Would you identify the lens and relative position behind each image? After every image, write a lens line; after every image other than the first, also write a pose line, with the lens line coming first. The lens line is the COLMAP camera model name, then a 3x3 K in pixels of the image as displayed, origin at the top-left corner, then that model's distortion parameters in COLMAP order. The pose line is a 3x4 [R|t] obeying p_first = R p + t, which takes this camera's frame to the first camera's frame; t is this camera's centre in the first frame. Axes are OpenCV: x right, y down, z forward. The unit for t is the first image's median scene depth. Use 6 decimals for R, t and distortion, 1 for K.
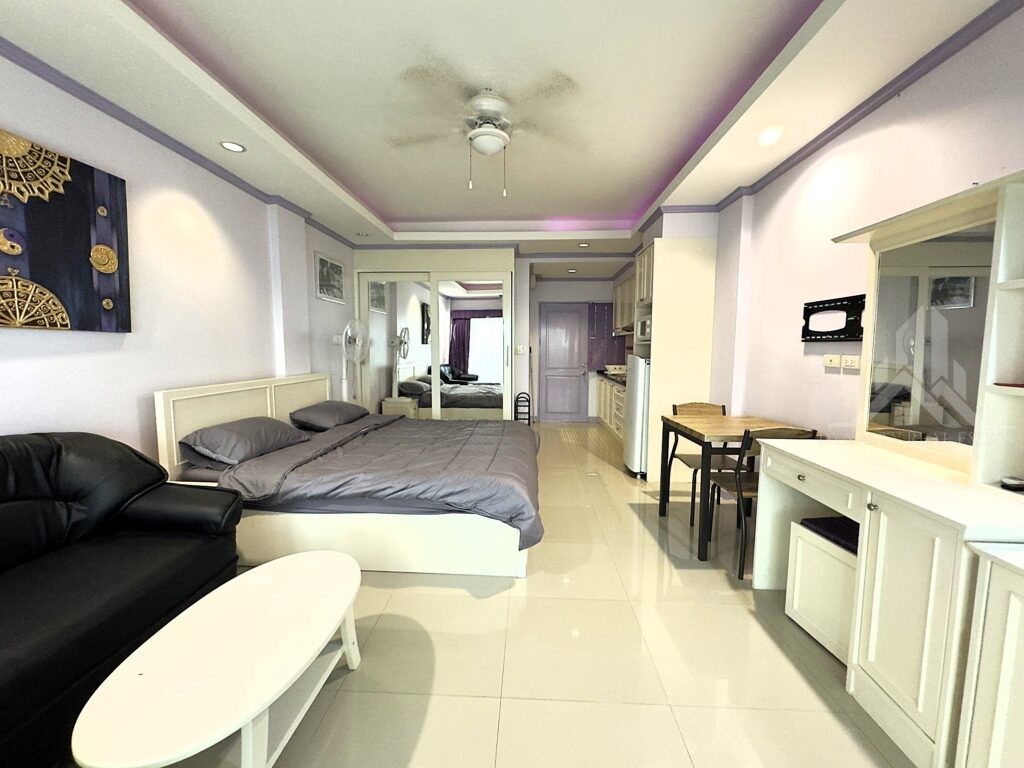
lens RADIAL K [[408.6, 0, 507.9], [0, 408.6, 384.7], [0, 0, 1]] dist [-0.002354, -0.000307]
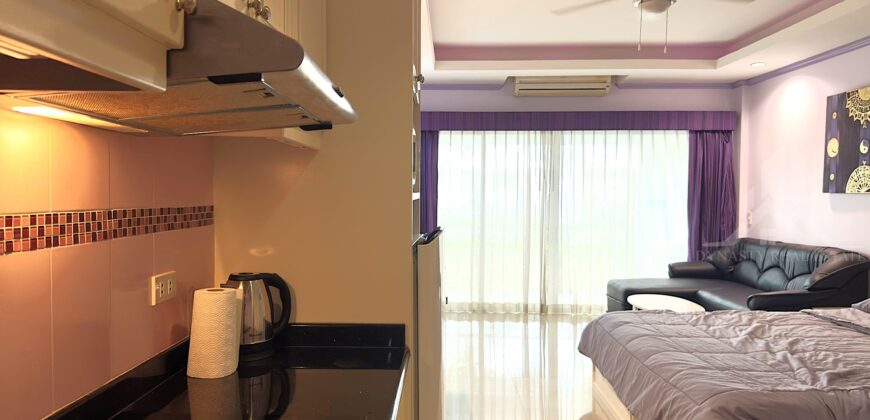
lens RADIAL K [[614.4, 0, 433.9], [0, 614.4, 211.7], [0, 0, 1]] dist [0.043739, -0.056337]
pose [[-0.999065, -0.009835, -0.042098, 0.227393], [-0.014874, 0.992528, 0.121104, -0.103821], [0.040593, 0.121616, -0.991747, 1.038690]]
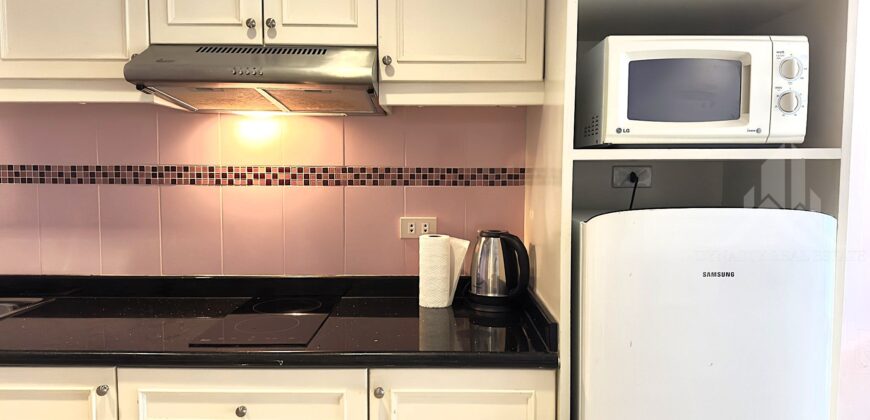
lens RADIAL K [[614.4, 0, 453.3], [0, 614.4, 208.3], [0, 0, 1]] dist [0.043739, -0.056337]
pose [[-0.051354, -0.073850, 0.995946, -0.007821], [0.089279, 0.992930, 0.078230, -0.074836], [-0.994682, 0.092935, -0.044397, 0.775393]]
